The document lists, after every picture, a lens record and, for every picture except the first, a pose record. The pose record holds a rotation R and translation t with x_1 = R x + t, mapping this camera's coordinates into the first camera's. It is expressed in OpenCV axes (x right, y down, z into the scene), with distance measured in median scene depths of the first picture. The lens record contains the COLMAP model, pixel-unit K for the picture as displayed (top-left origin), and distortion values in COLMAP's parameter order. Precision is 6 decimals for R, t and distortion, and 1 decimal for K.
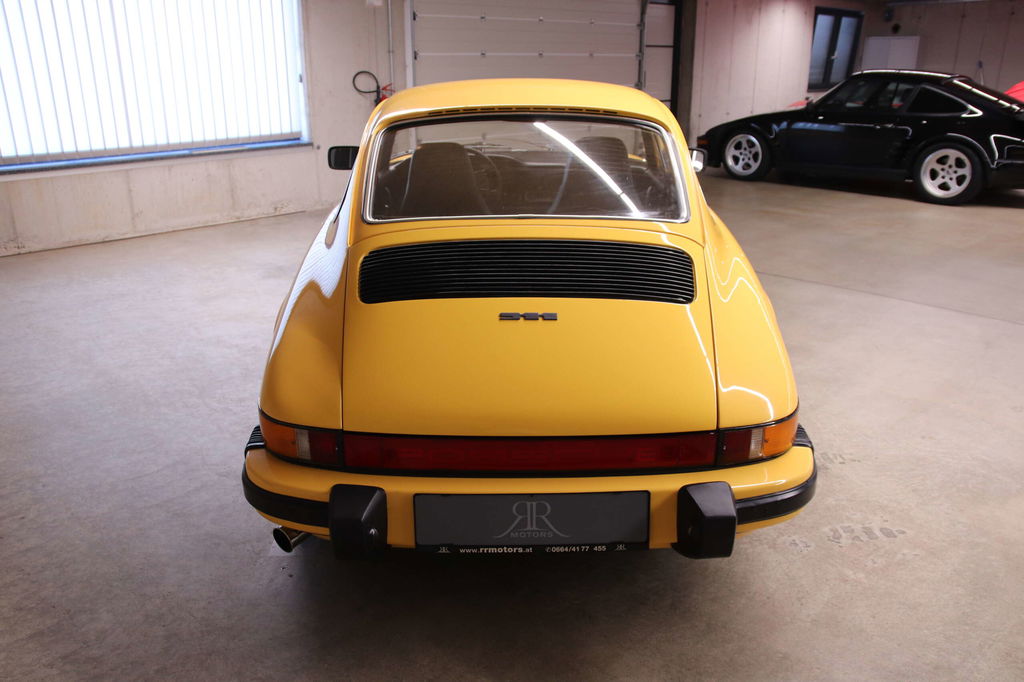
lens RADIAL K [[823.4, 0, 511.2], [0, 823.4, 352.8], [0, 0, 1]] dist [-0.144229, 0.136045]
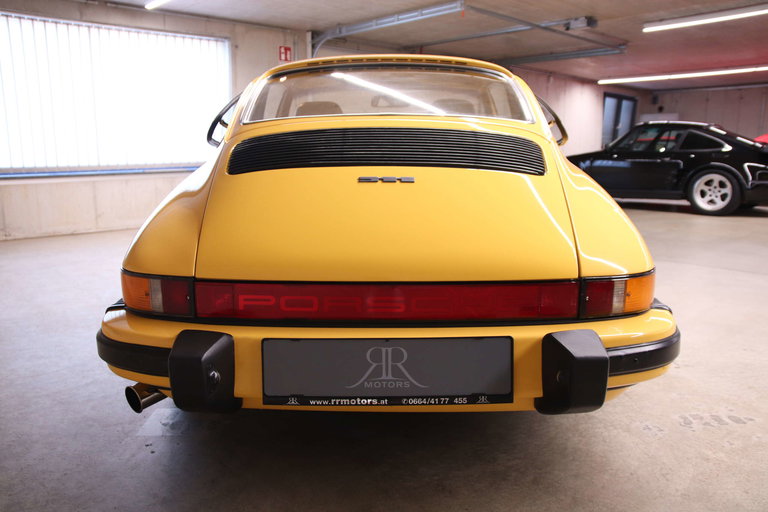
lens RADIAL K [[596.4, 0, 380.8], [0, 596.4, 256.4], [0, 0, 1]] dist [-0.140835, 0.111323]
pose [[0.999921, 0.003296, -0.012114, 0.020699], [-0.005223, 0.986671, -0.162641, 0.151744], [0.011417, 0.162692, 0.986611, 0.250829]]
